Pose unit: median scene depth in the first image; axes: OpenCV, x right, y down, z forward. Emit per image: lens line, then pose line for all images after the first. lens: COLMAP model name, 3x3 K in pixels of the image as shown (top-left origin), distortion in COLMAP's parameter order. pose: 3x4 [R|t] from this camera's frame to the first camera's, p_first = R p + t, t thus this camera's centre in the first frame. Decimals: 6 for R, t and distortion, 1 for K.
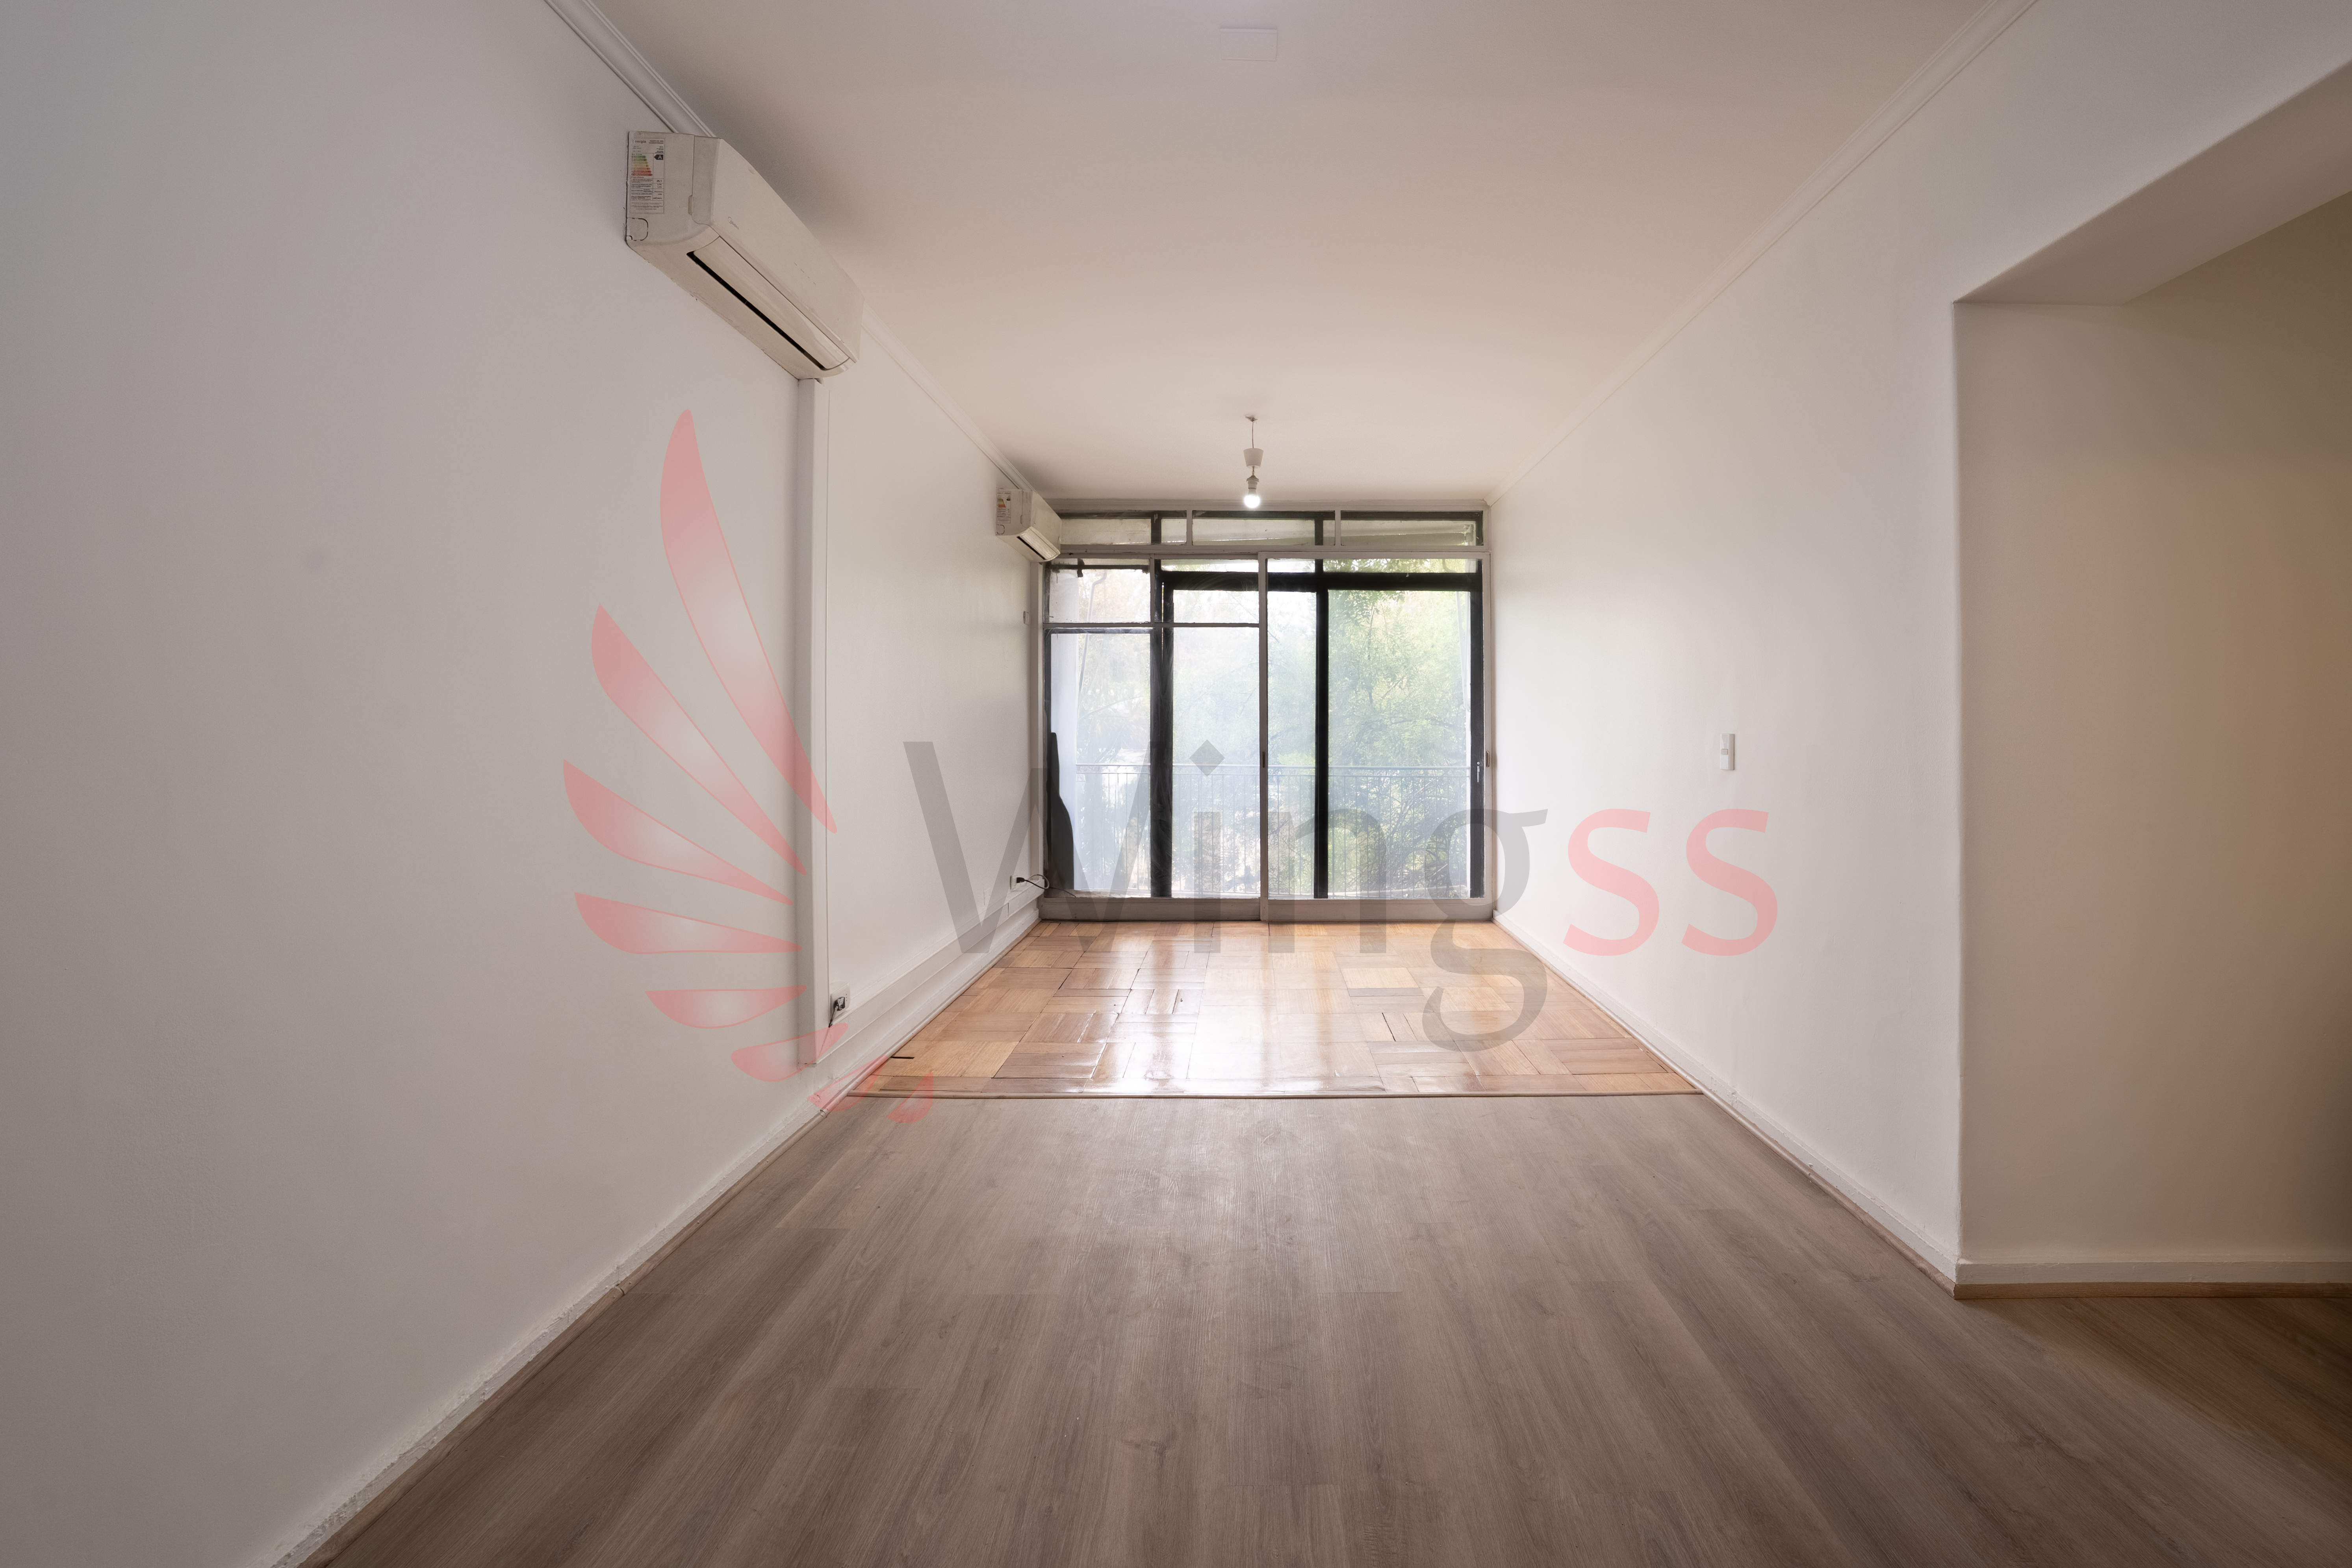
lens RADIAL K [[851.9, 0, 1251.4], [0, 851.9, 729.7], [0, 0, 1]] dist [-0.016992, 0.002040]
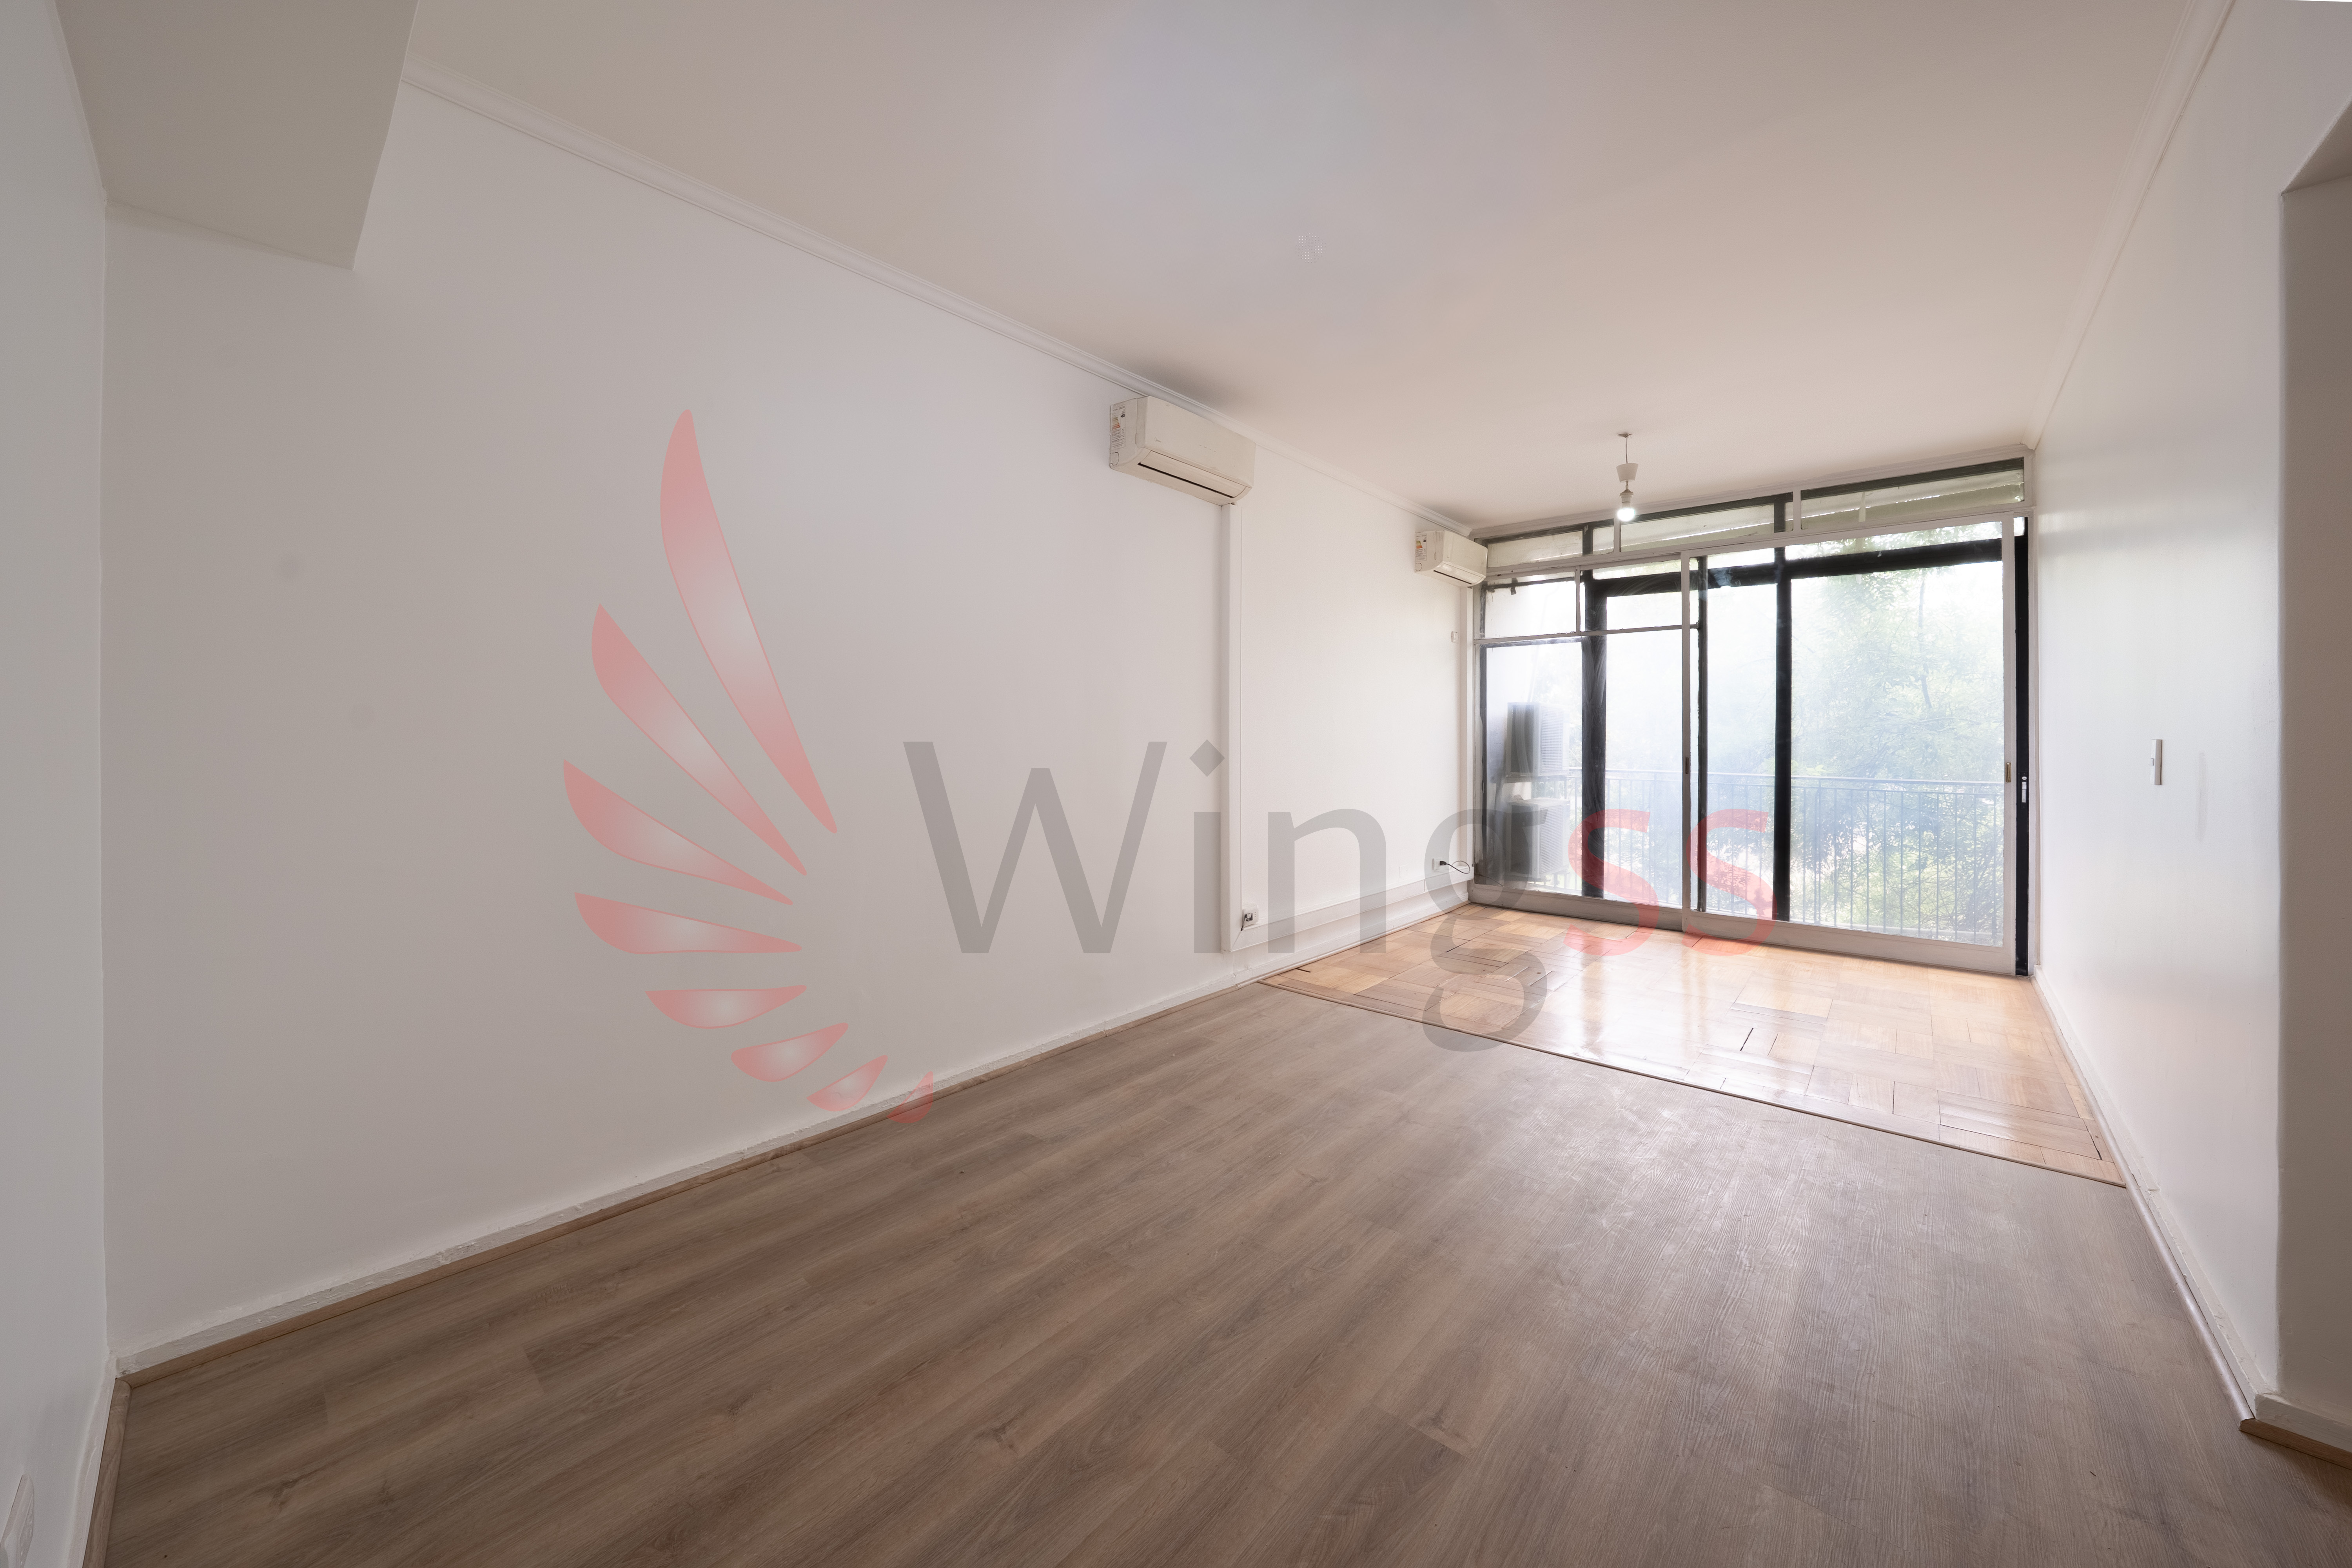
lens RADIAL K [[851.9, 0, 1176.8], [0, 851.9, 742.9], [0, 0, 1]] dist [-0.016992, 0.002040]
pose [[0.747451, 0.008451, -0.664263, 0.213484], [-0.002632, 0.999949, 0.009759, 0.001284], [0.664312, -0.005546, 0.747435, -0.105198]]
